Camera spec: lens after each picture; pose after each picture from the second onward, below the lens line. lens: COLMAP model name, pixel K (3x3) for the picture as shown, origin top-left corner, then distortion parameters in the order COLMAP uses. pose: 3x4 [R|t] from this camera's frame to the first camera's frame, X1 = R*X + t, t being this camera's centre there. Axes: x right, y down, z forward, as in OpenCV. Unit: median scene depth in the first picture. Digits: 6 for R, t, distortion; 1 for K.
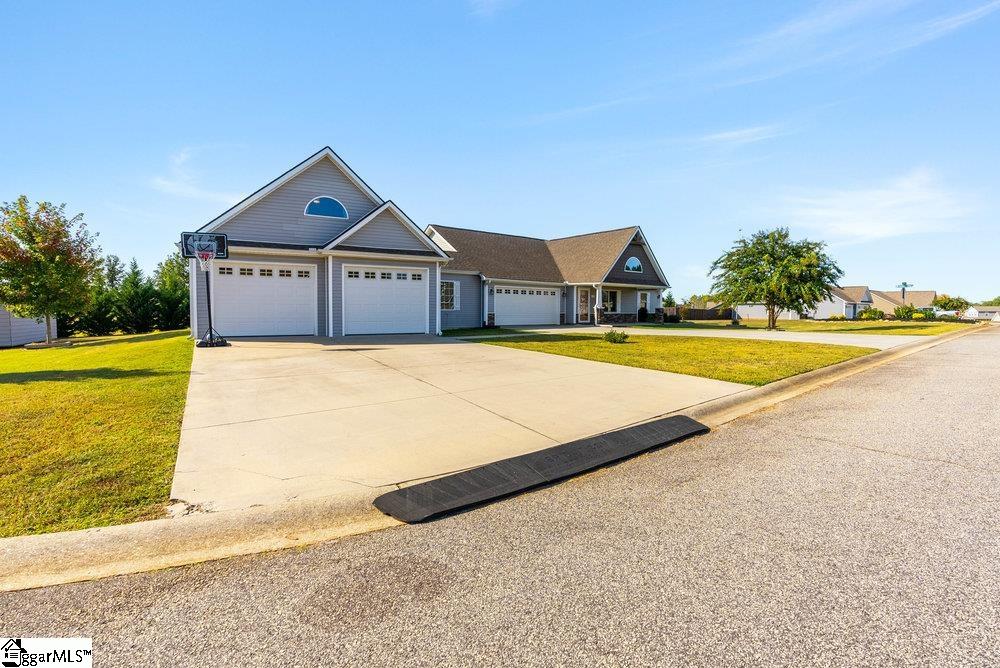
lens RADIAL K [[450.2, 0, 503.1], [0, 450.2, 327.4], [0, 0, 1]] dist [-0.000263, -0.000333]
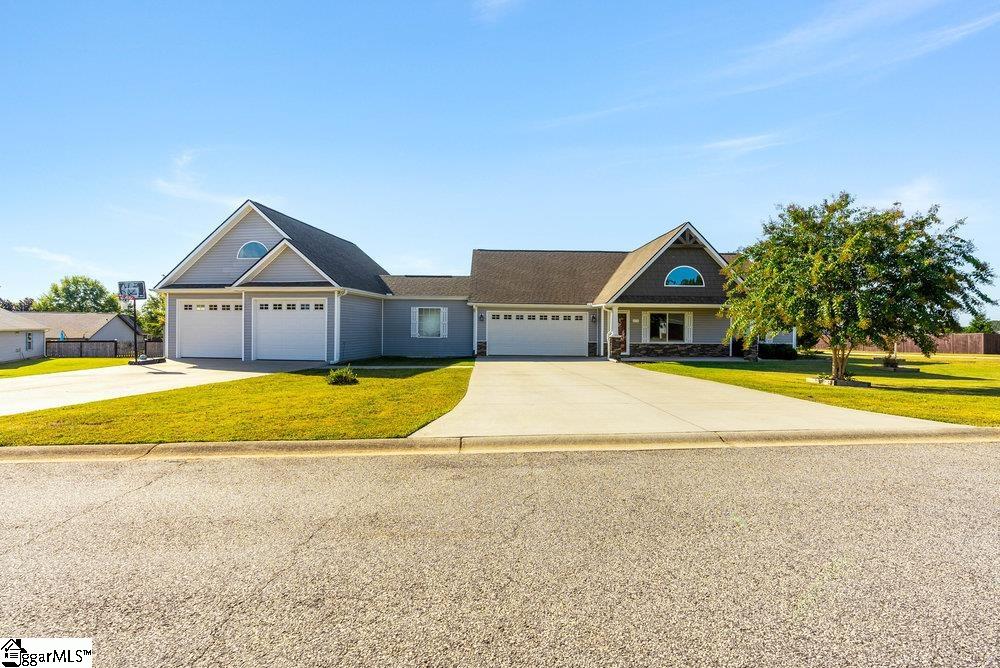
lens RADIAL K [[450.2, 0, 503.1], [0, 450.2, 327.4], [0, 0, 1]] dist [-0.000263, -0.000333]
pose [[0.810230, -0.005999, -0.586081, 0.615310], [-0.026504, 0.998550, -0.046862, -0.021158], [0.585512, 0.053503, 0.808896, 0.328700]]
